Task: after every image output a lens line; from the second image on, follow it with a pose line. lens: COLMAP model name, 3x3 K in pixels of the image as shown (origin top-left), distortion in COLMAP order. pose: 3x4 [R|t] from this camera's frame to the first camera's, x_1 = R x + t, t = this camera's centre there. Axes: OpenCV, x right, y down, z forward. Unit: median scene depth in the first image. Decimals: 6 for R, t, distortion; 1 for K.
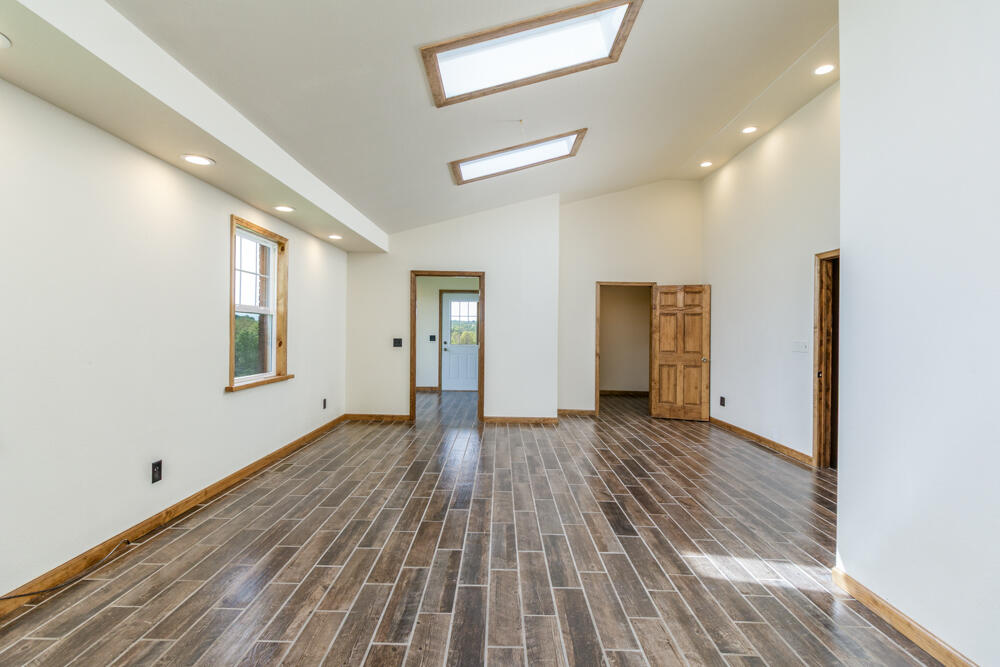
lens RADIAL K [[469.0, 0, 496.5], [0, 469.0, 328.1], [0, 0, 1]] dist [-0.000305, 0.000077]
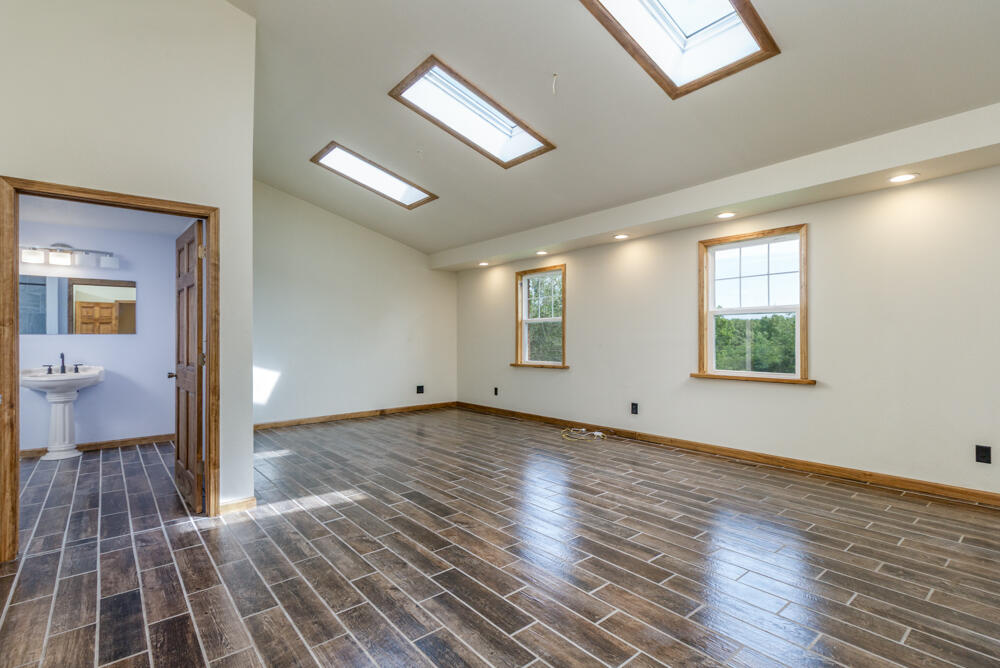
lens RADIAL K [[470.9, 0, 500.0], [0, 470.9, 334.0], [0, 0, 1]] dist [-0.000014, -0.000001]
pose [[-0.760265, -0.017881, -0.649367, 0.788150], [0.001020, 0.999587, -0.028719, 0.057725], [0.649612, -0.022496, -0.759933, 1.835817]]
